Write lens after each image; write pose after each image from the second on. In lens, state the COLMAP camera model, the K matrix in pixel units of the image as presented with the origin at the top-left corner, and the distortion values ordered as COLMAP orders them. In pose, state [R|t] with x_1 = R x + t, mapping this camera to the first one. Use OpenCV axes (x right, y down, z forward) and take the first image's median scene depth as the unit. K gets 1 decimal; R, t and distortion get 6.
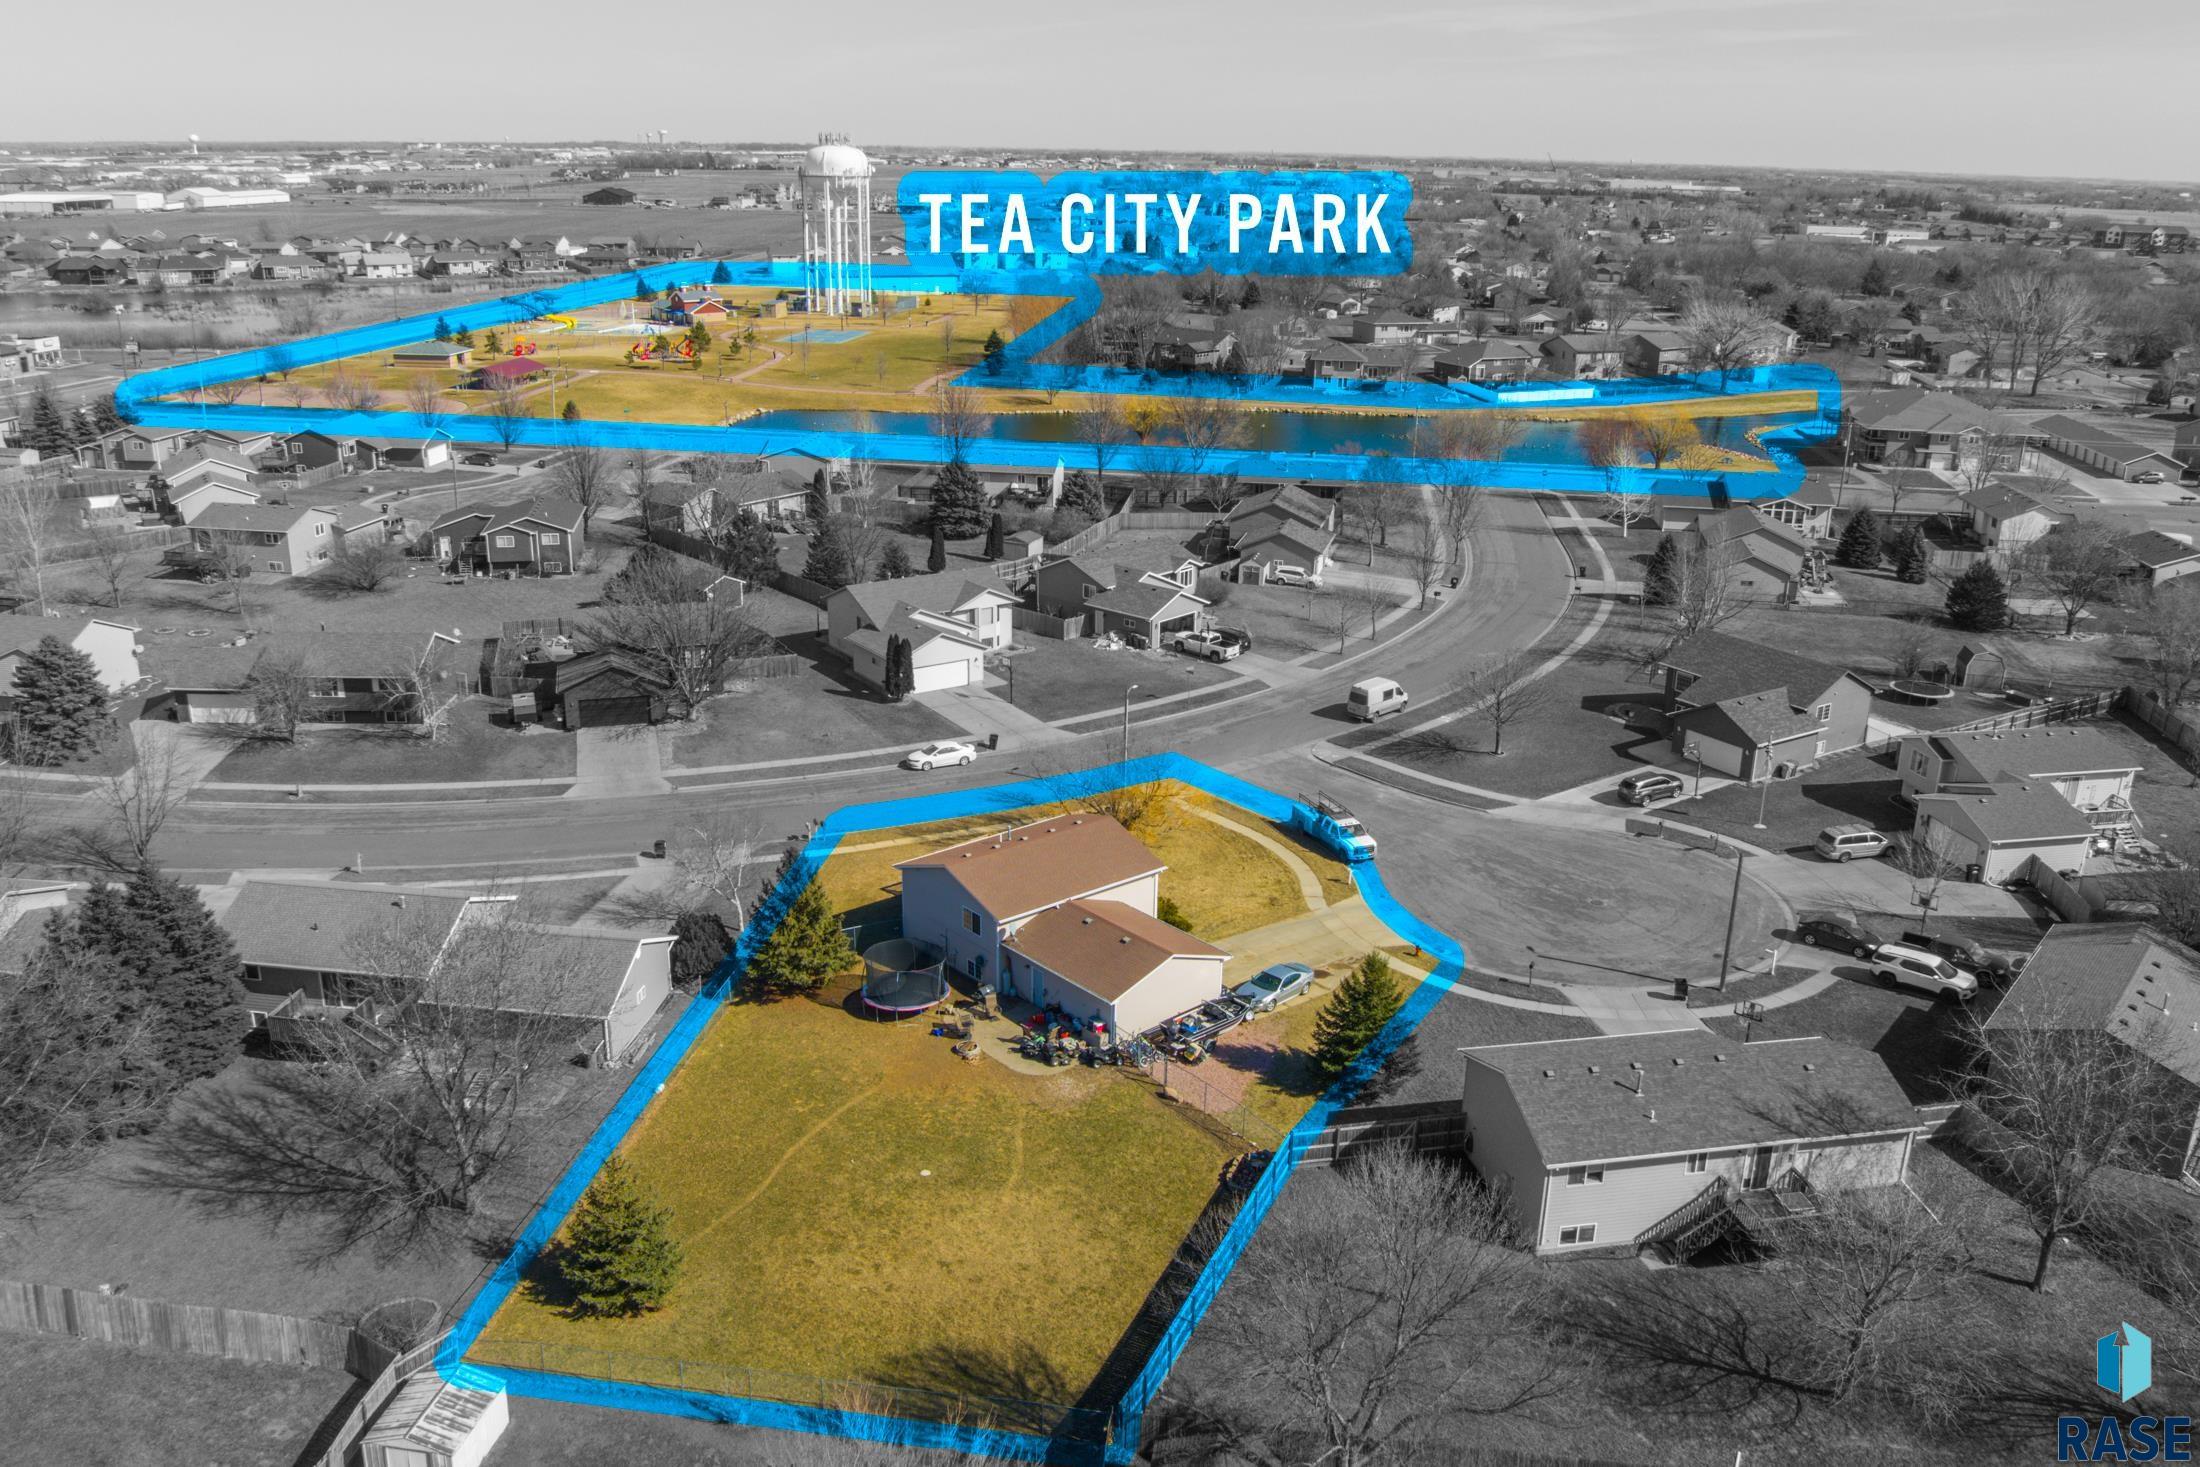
lens RADIAL K [[1769.5, 0, 1103.0], [0, 1769.5, 727.9], [0, 0, 1]] dist [-0.051649, 0.000197]
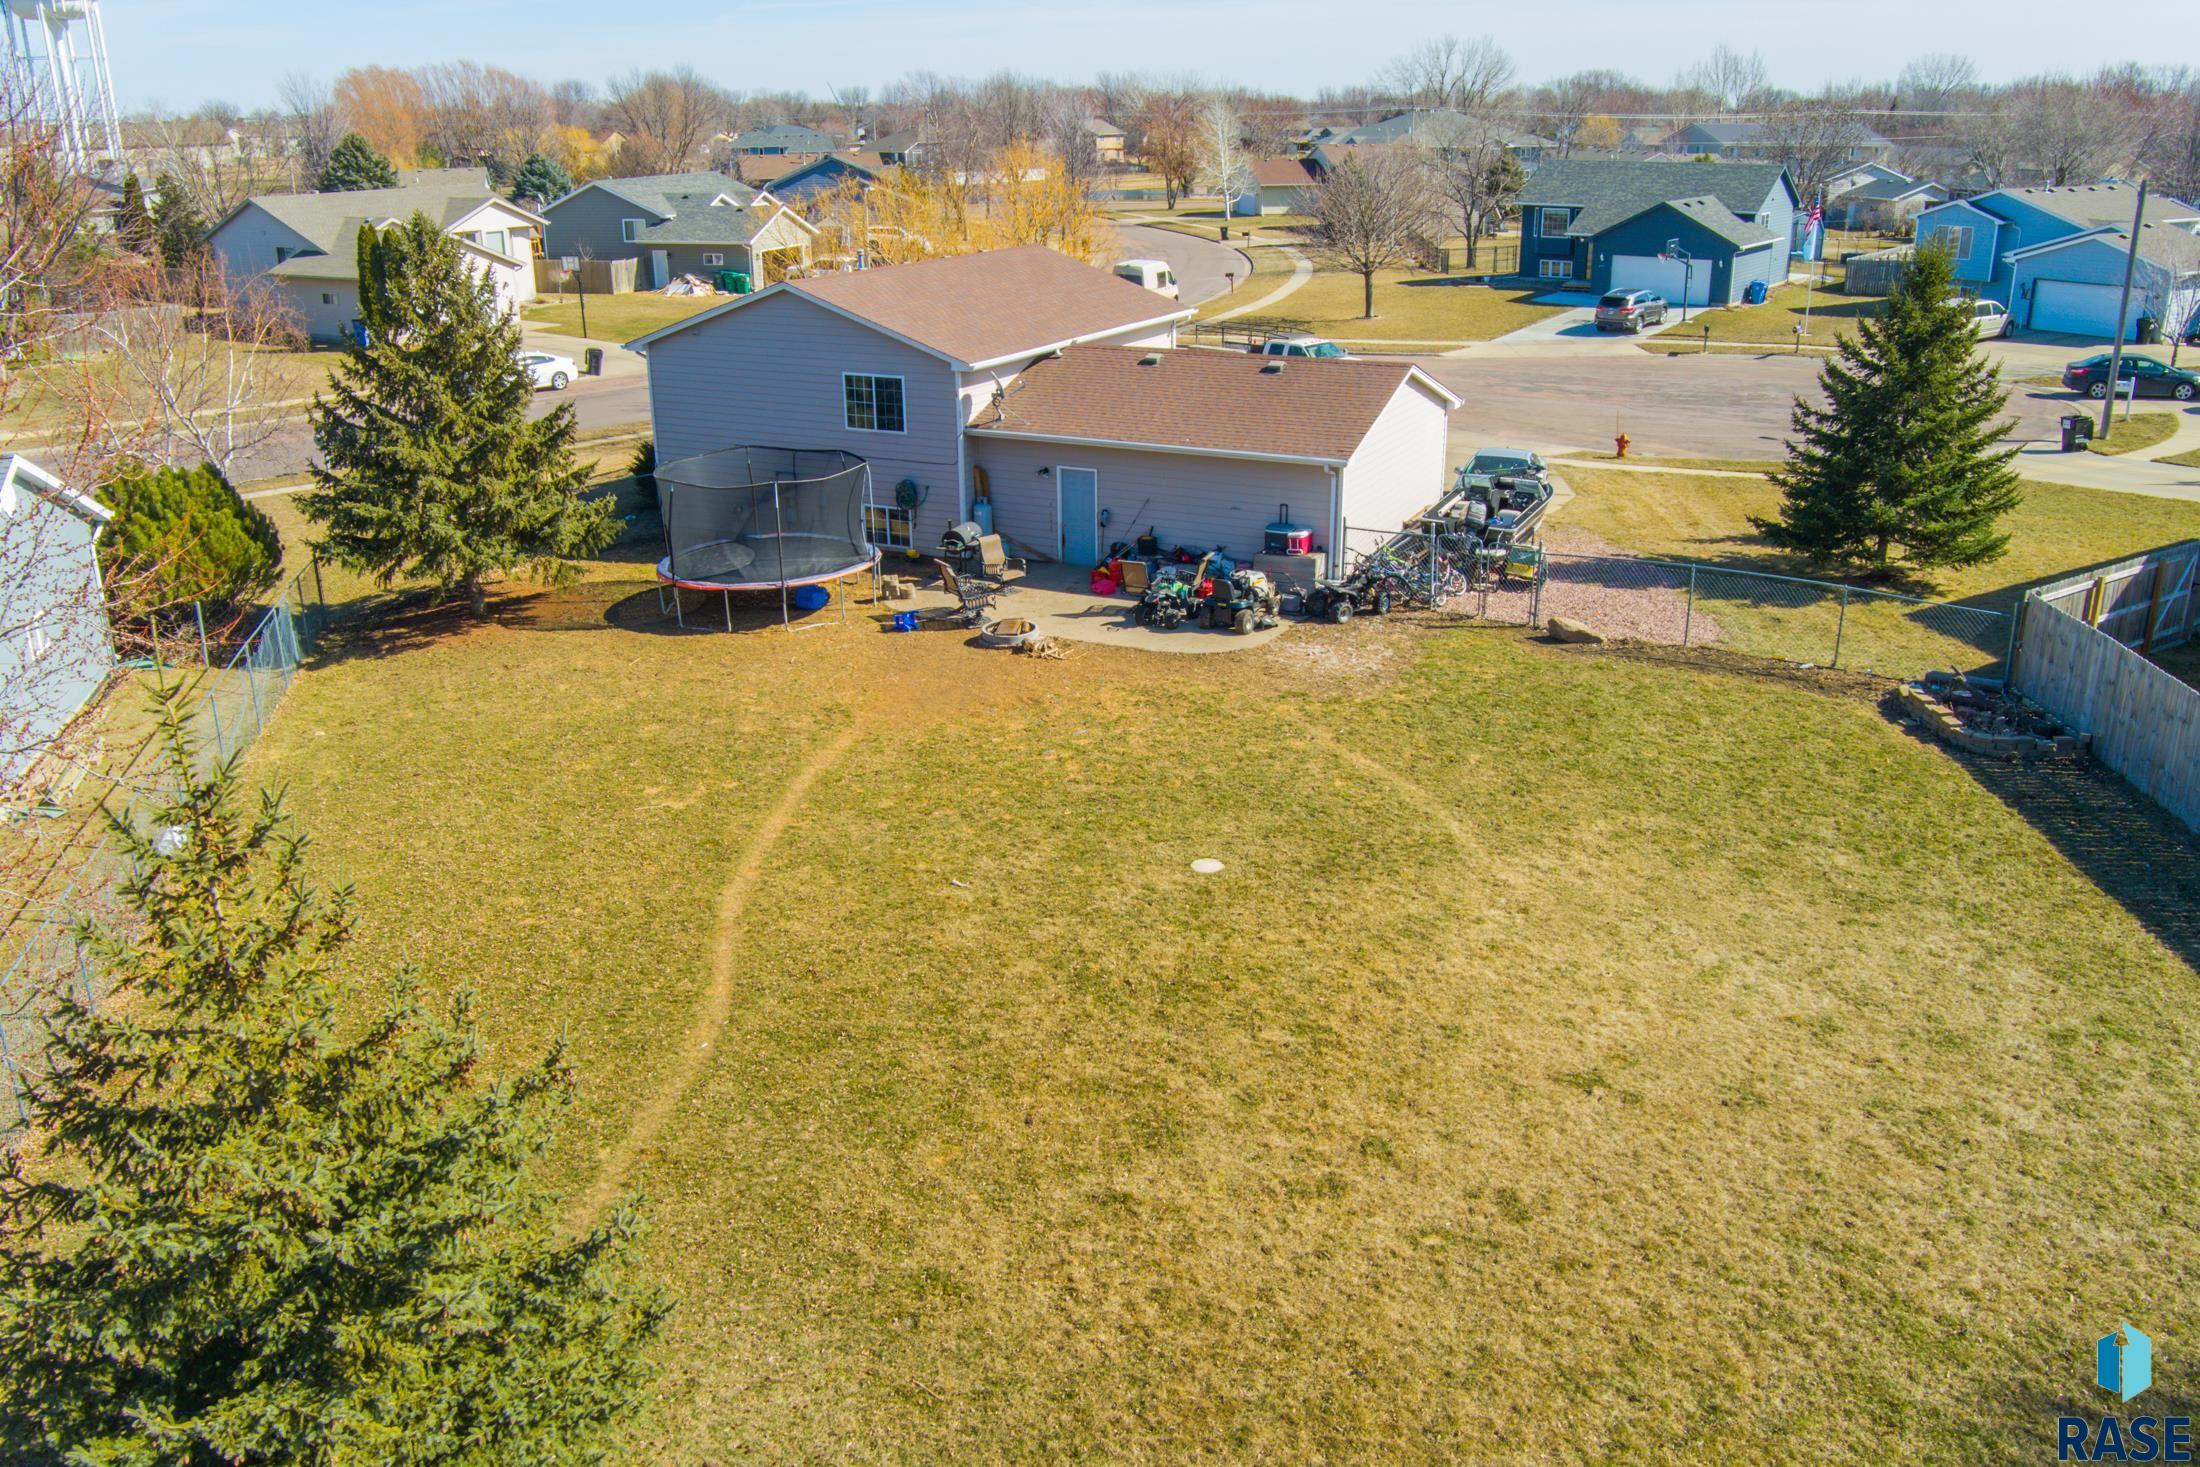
lens RADIAL K [[1769.5, 0, 1100.3], [0, 1769.5, 743.7], [0, 0, 1]] dist [-0.051649, 0.000197]
pose [[0.925251, -0.153653, 0.346846, -0.185567], [0.141923, 0.988110, 0.059136, 0.175015], [-0.351808, -0.005490, 0.936056, 0.596140]]
